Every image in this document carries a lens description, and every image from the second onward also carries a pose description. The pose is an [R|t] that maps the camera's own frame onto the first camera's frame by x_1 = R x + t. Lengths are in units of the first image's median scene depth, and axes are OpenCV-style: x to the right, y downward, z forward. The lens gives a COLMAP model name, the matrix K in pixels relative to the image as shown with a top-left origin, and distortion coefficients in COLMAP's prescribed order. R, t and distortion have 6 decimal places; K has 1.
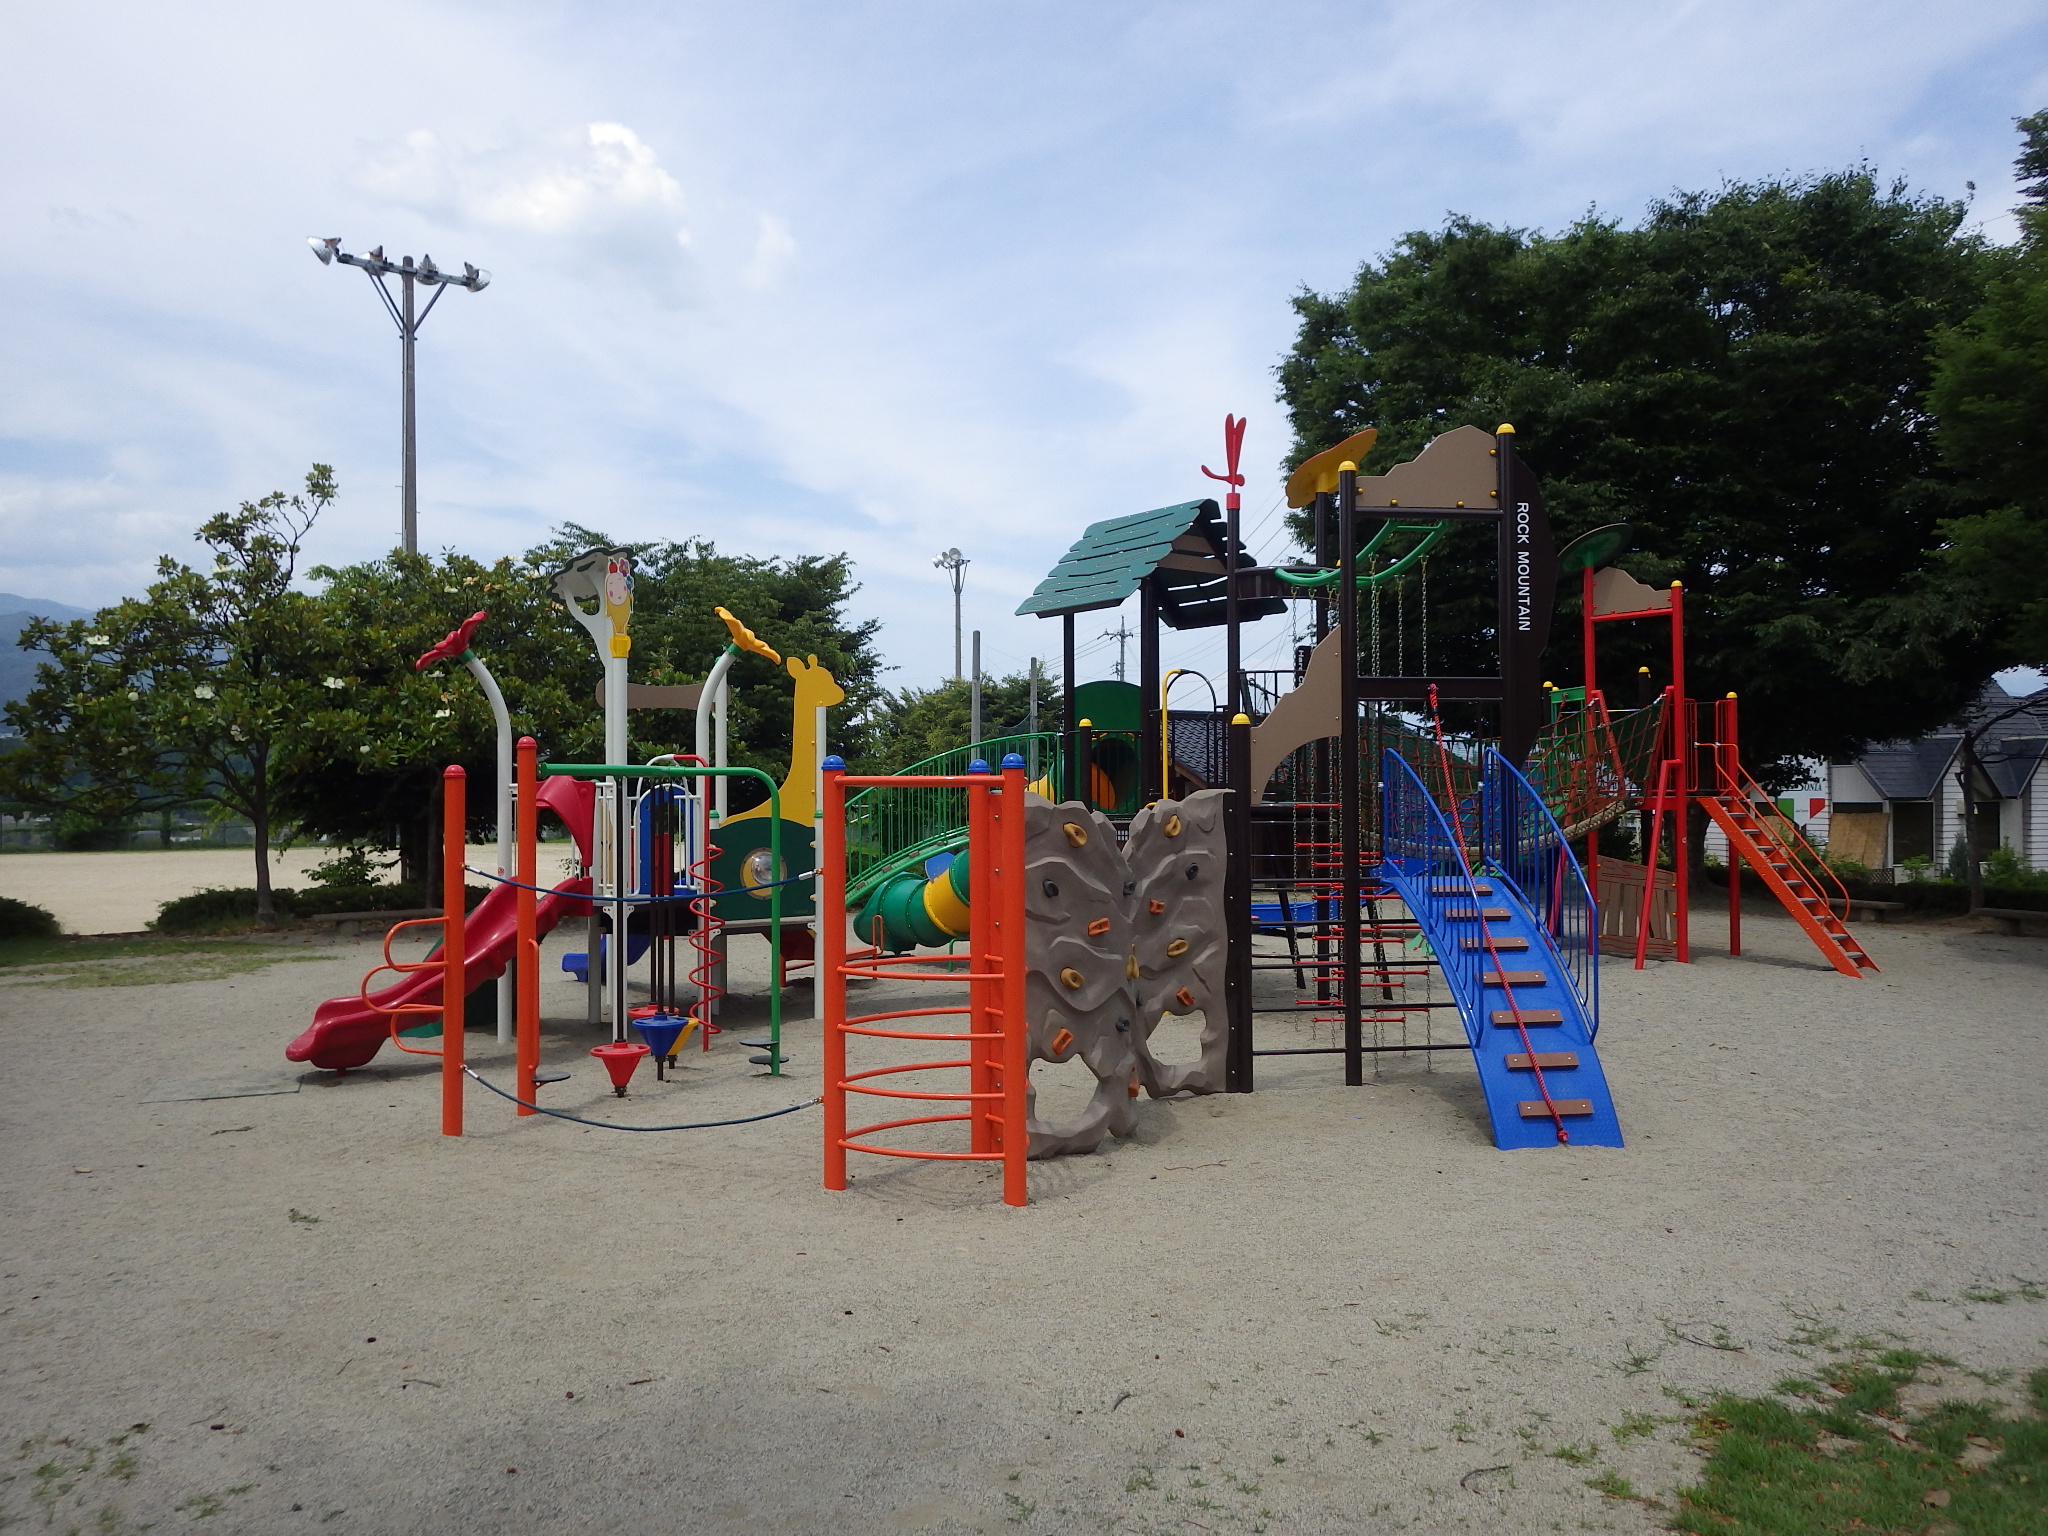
lens RADIAL K [[1514.6, 0, 1020.0], [0, 1514.6, 752.8], [0, 0, 1]] dist [0.023758, 0.003494]
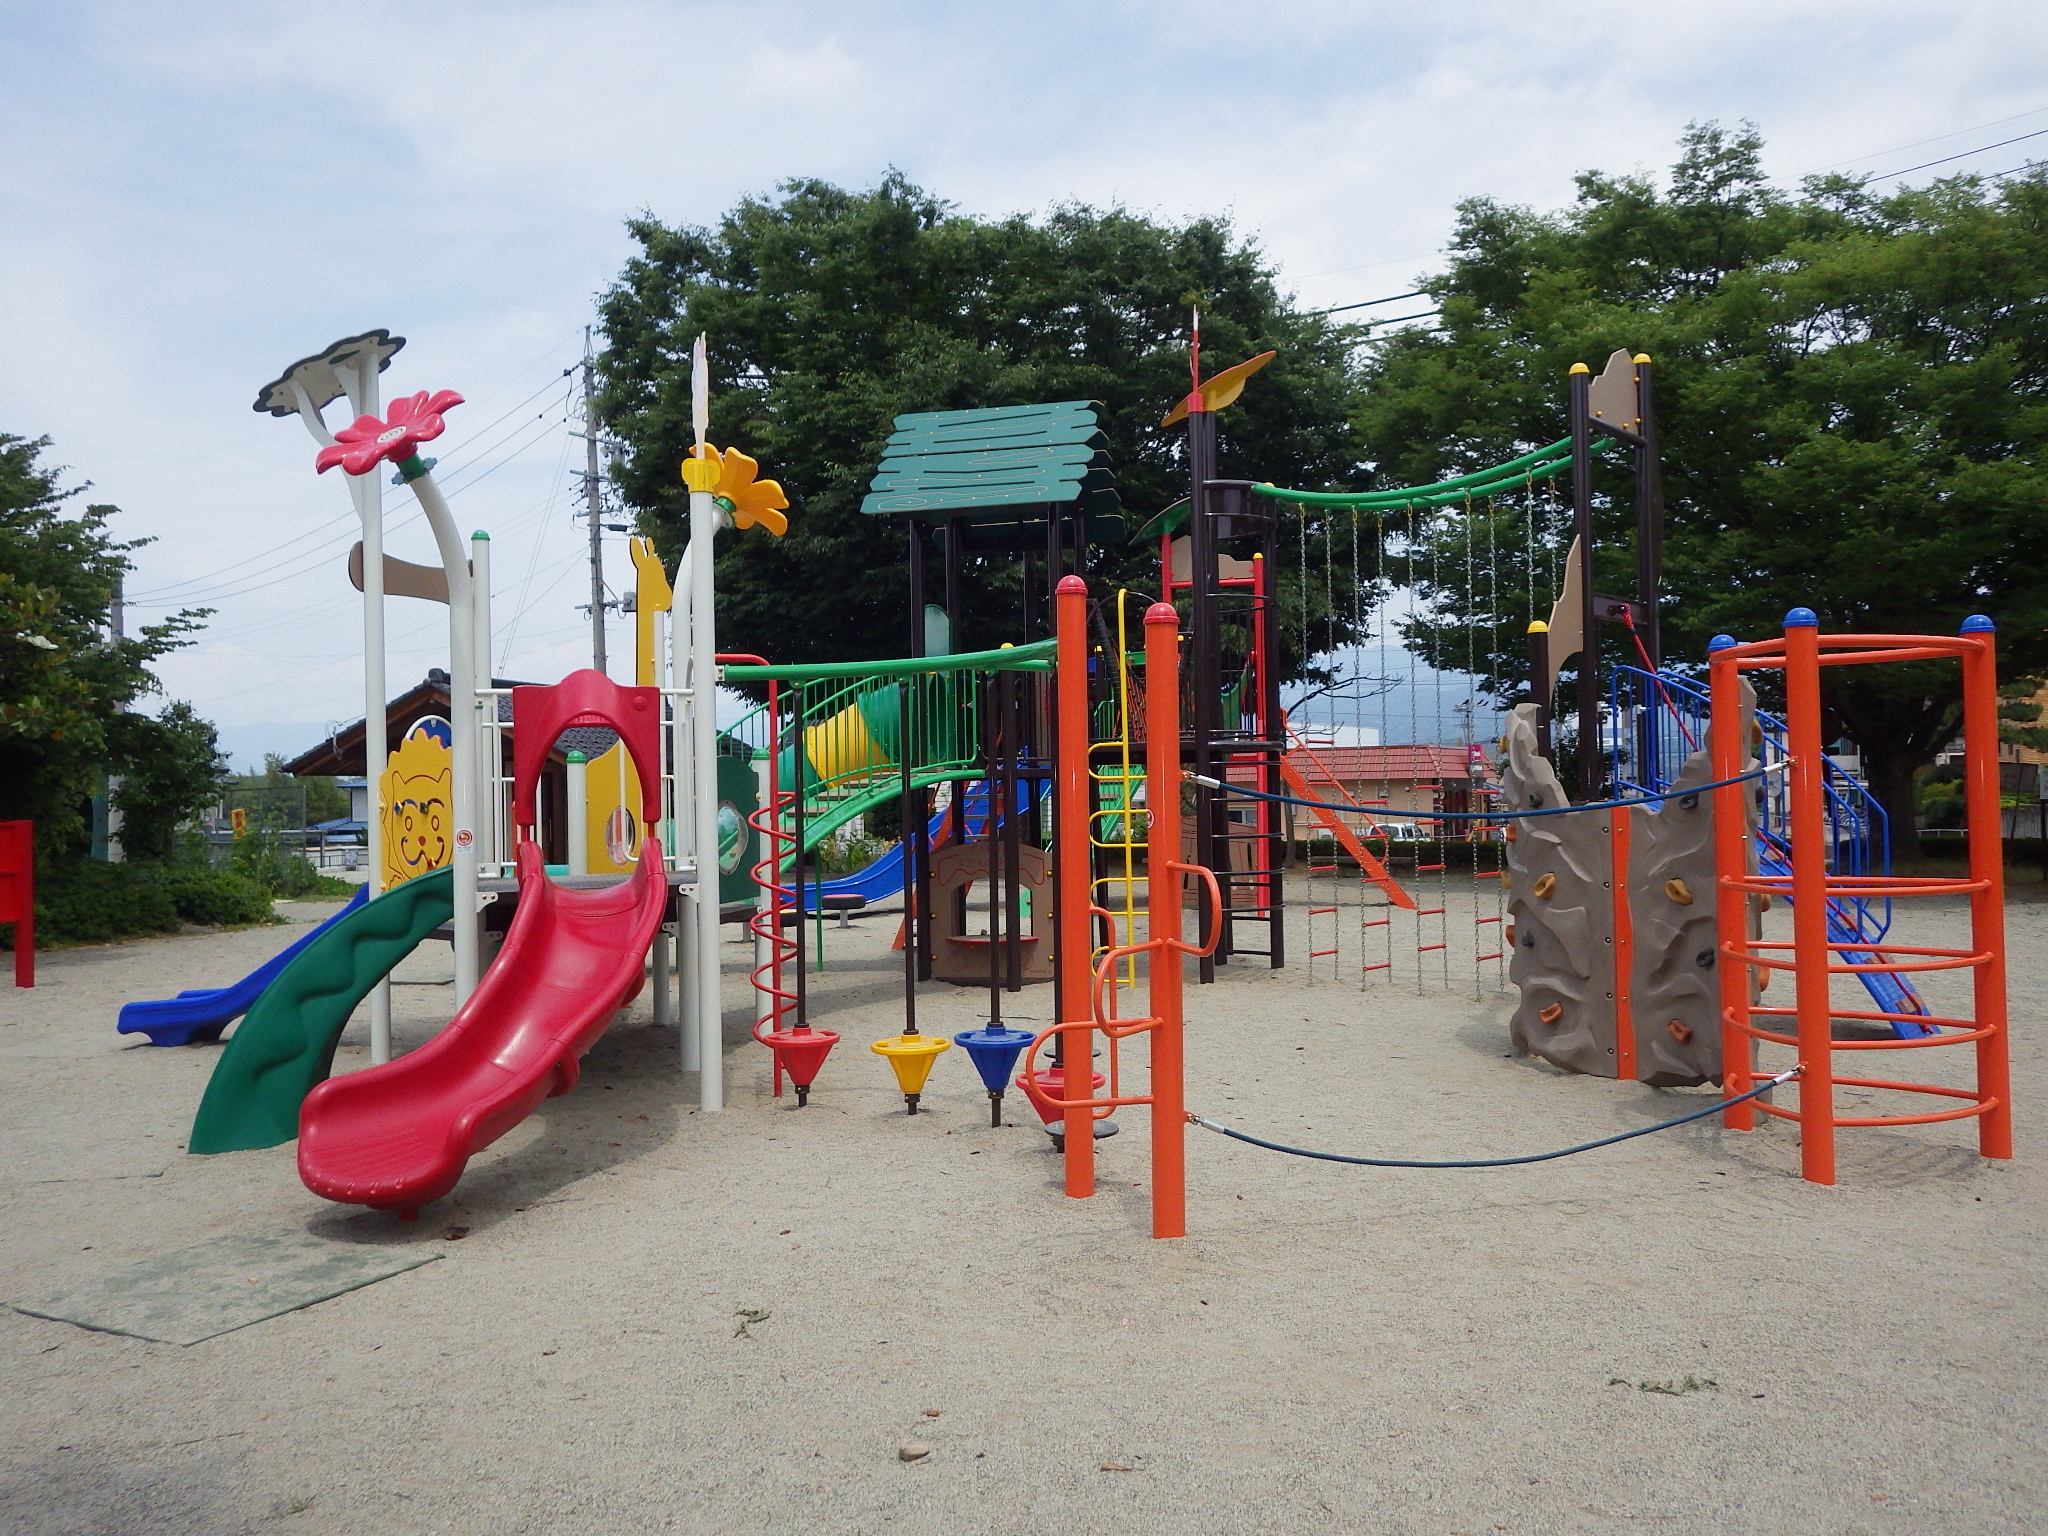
lens RADIAL K [[1508.0, 0, 1100.0], [0, 1508.0, 773.6], [0, 0, 1]] dist [-0.011097, -0.002178]
pose [[0.741546, -0.003280, 0.670894, -0.291865], [0.001483, 0.999994, 0.003249, 0.031970], [-0.670900, -0.001414, 0.741546, 0.224896]]
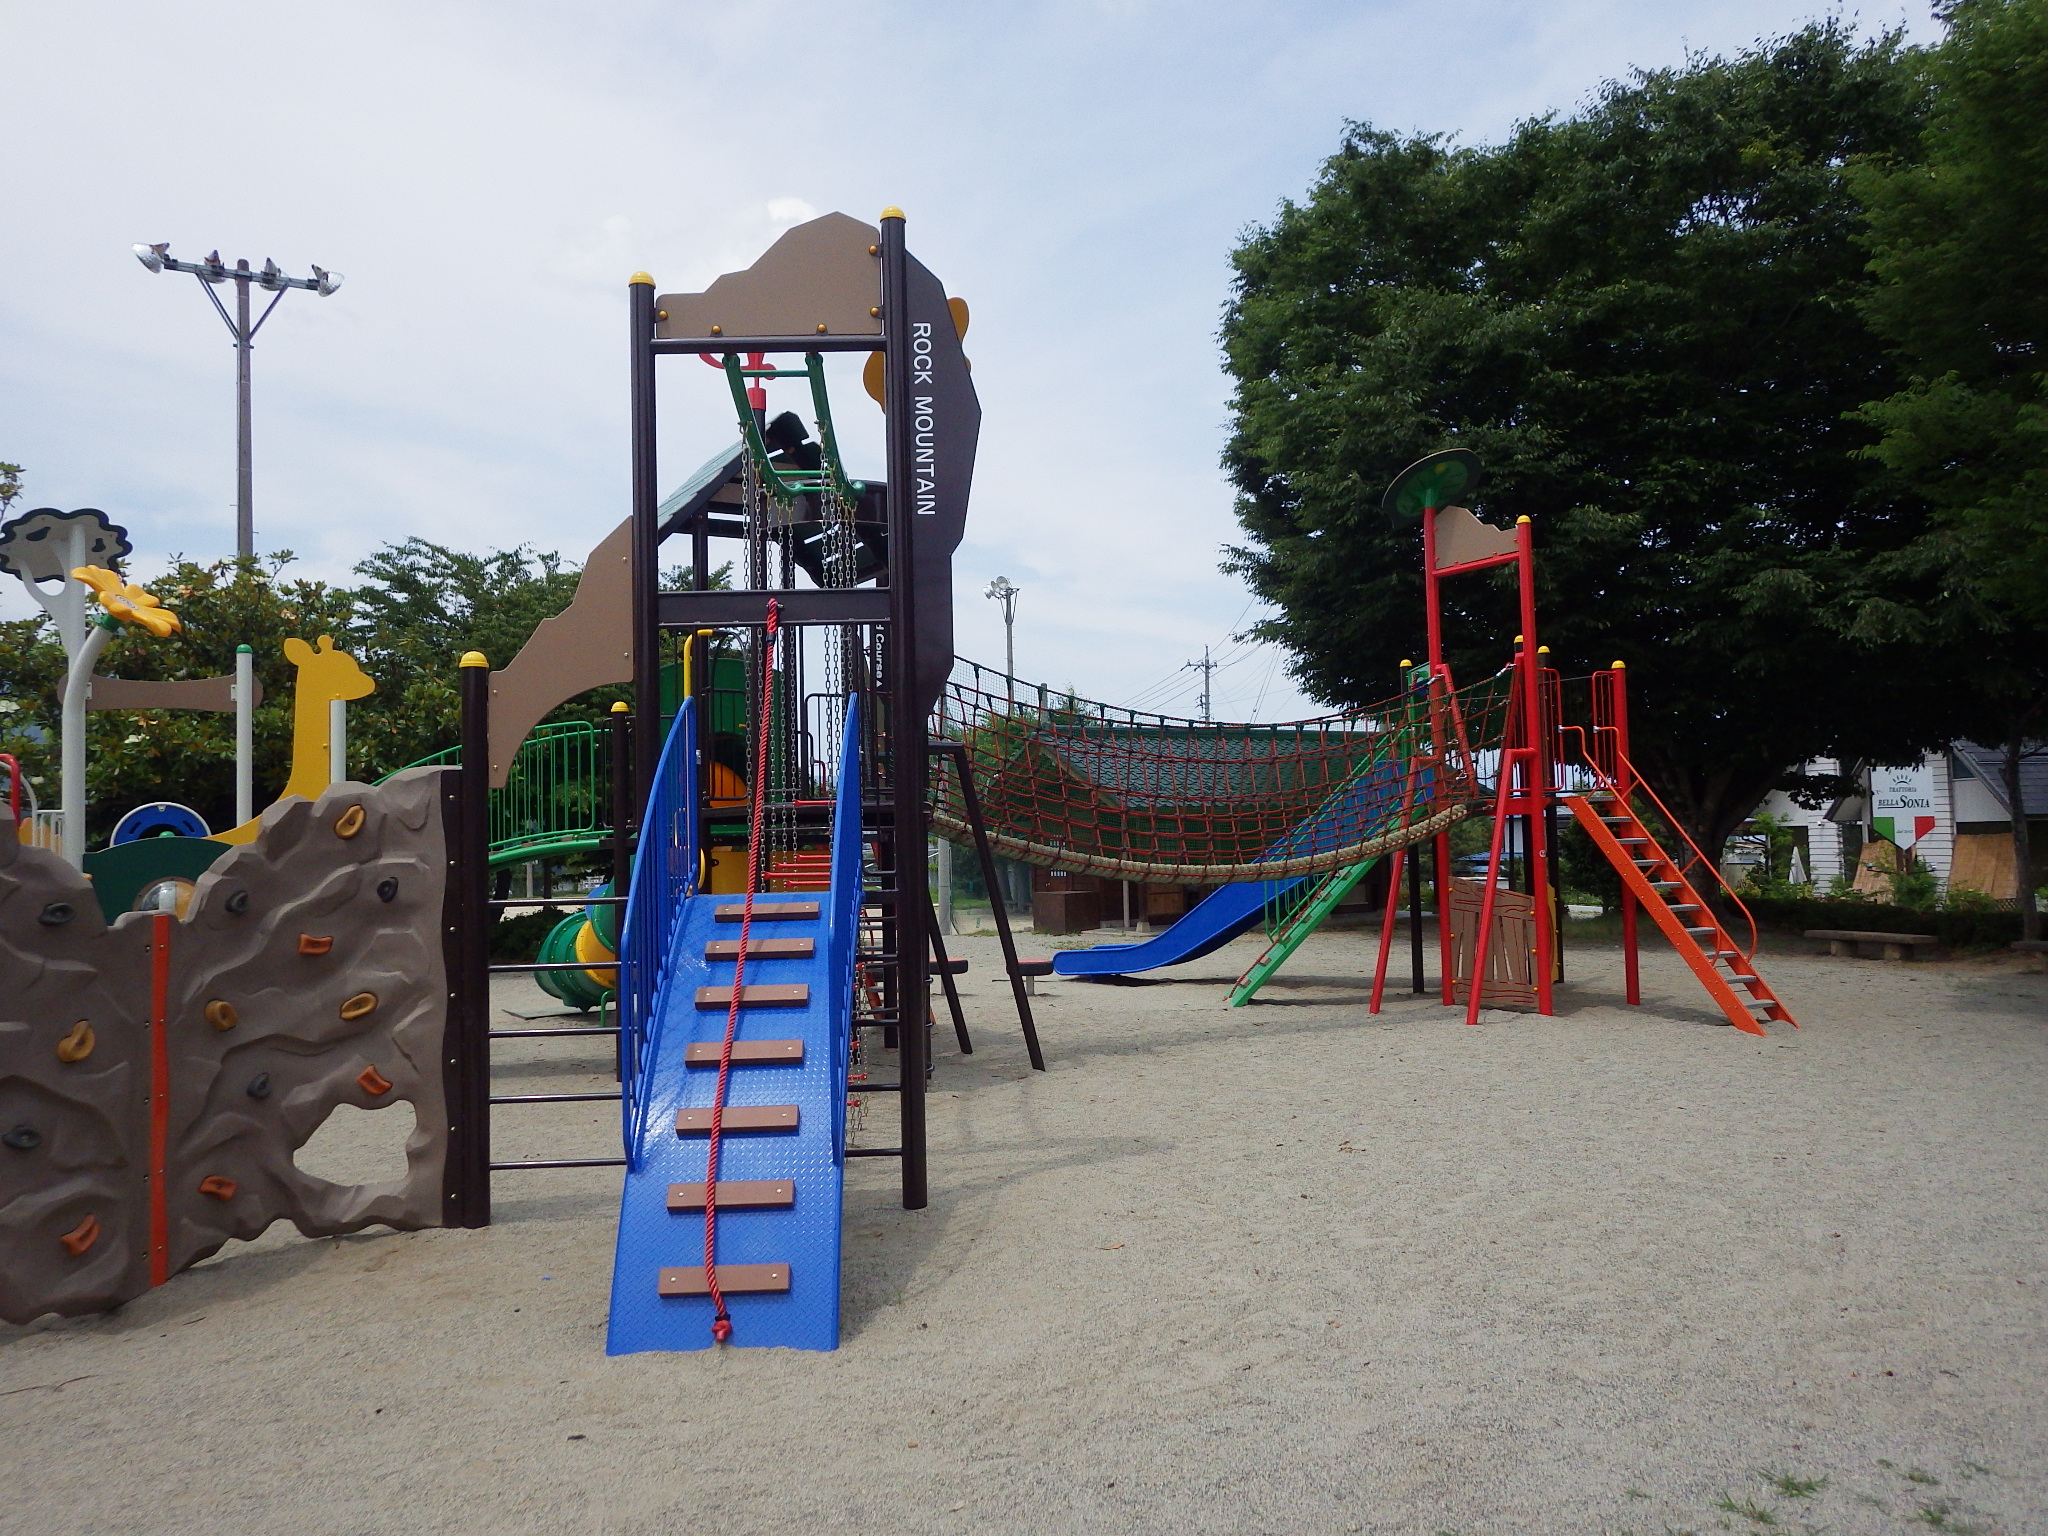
lens RADIAL K [[1511.8, 0, 1024.0], [0, 1511.8, 768.0], [0, 0, 1]] dist [0.022507, -0.000950]
pose [[0.992829, -0.024319, -0.117041, 0.215456], [0.021640, 0.999475, -0.024109, 0.021685], [0.117566, 0.021403, 0.992834, 0.172516]]
